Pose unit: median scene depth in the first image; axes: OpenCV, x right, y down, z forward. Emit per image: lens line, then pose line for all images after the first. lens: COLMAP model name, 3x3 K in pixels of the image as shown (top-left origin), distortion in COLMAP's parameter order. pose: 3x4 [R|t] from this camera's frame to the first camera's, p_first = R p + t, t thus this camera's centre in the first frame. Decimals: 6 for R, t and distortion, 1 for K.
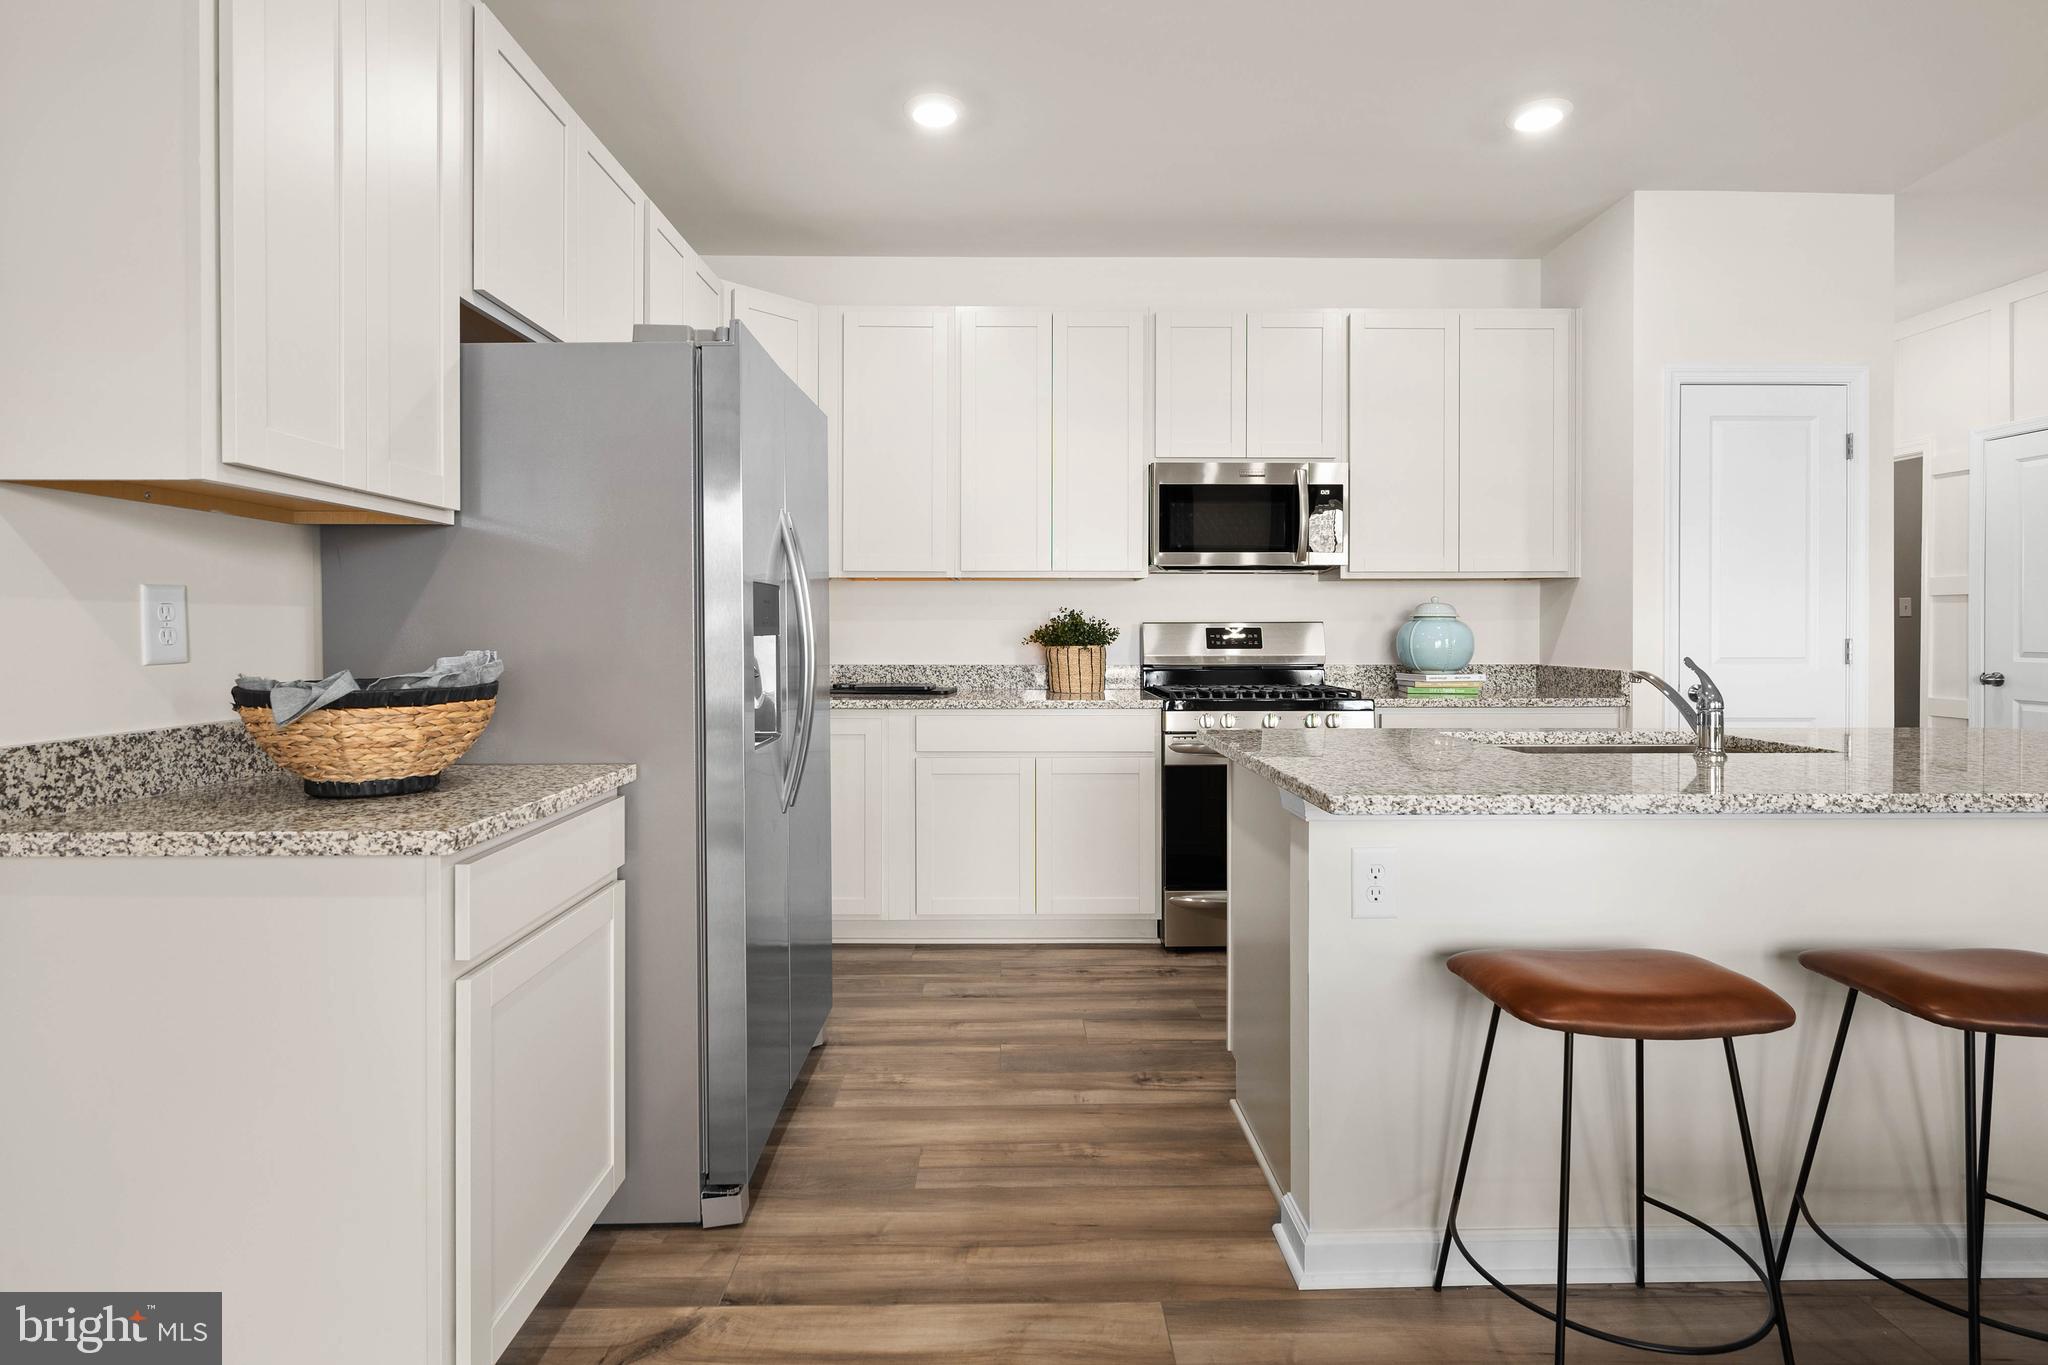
lens RADIAL K [[1034.2, 0, 1018.4], [0, 1034.2, 625.4], [0, 0, 1]] dist [0.001906, 0.002043]
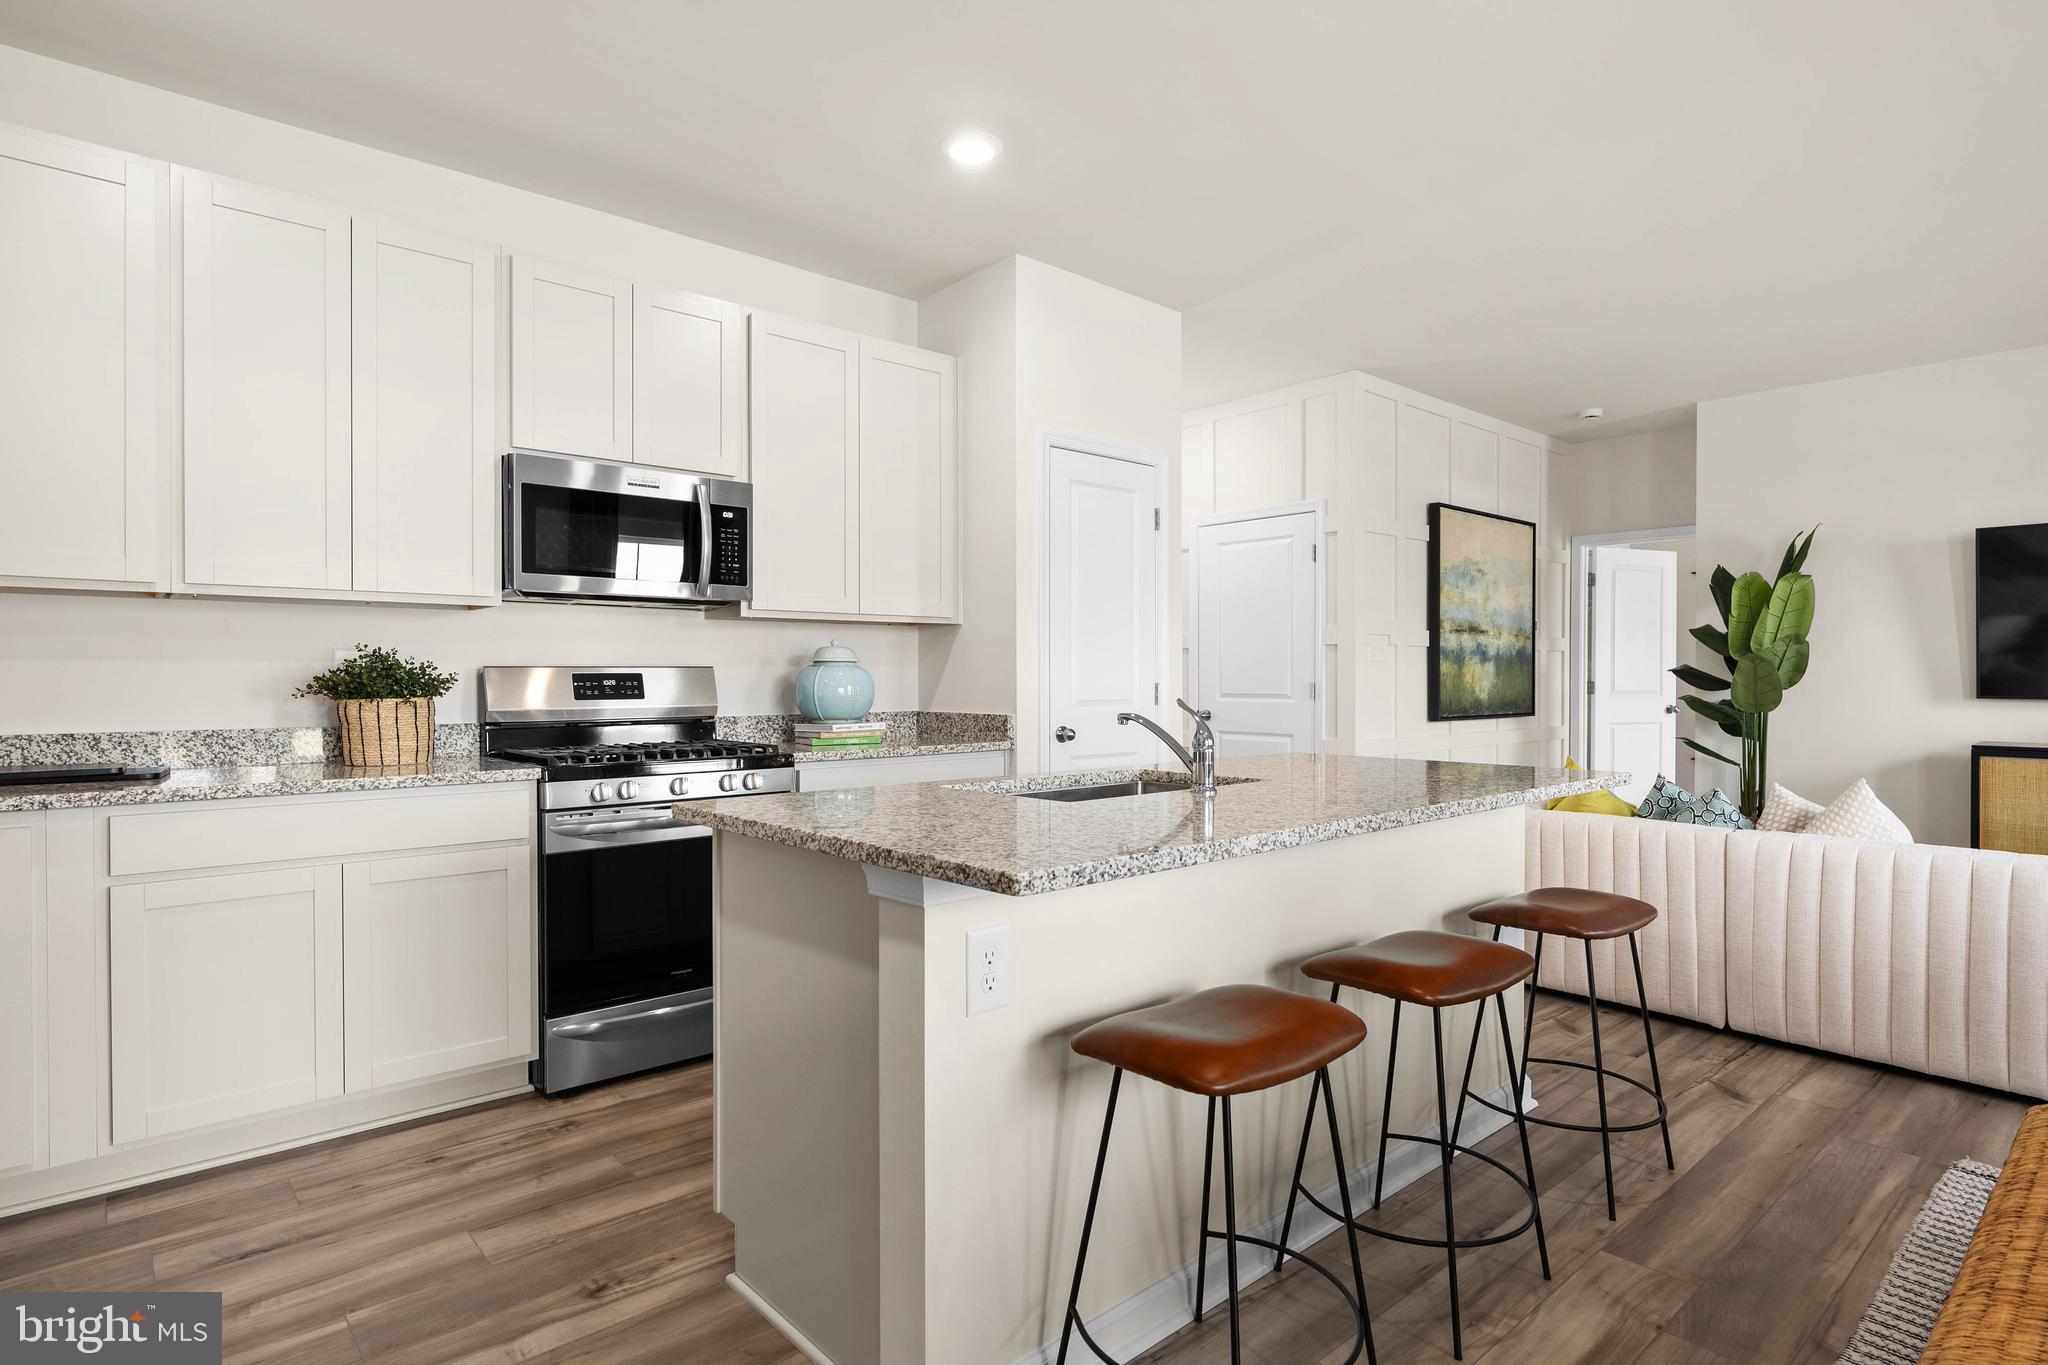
lens RADIAL K [[1092.2, 0, 1037.3], [0, 1092.2, 679.1], [0, 0, 1]] dist [-0.002663, 0.002283]
pose [[0.749487, -0.002067, 0.662016, -0.113651], [0.000500, 0.999997, 0.002556, 0.005137], [-0.662019, -0.001585, 0.749485, 0.161177]]
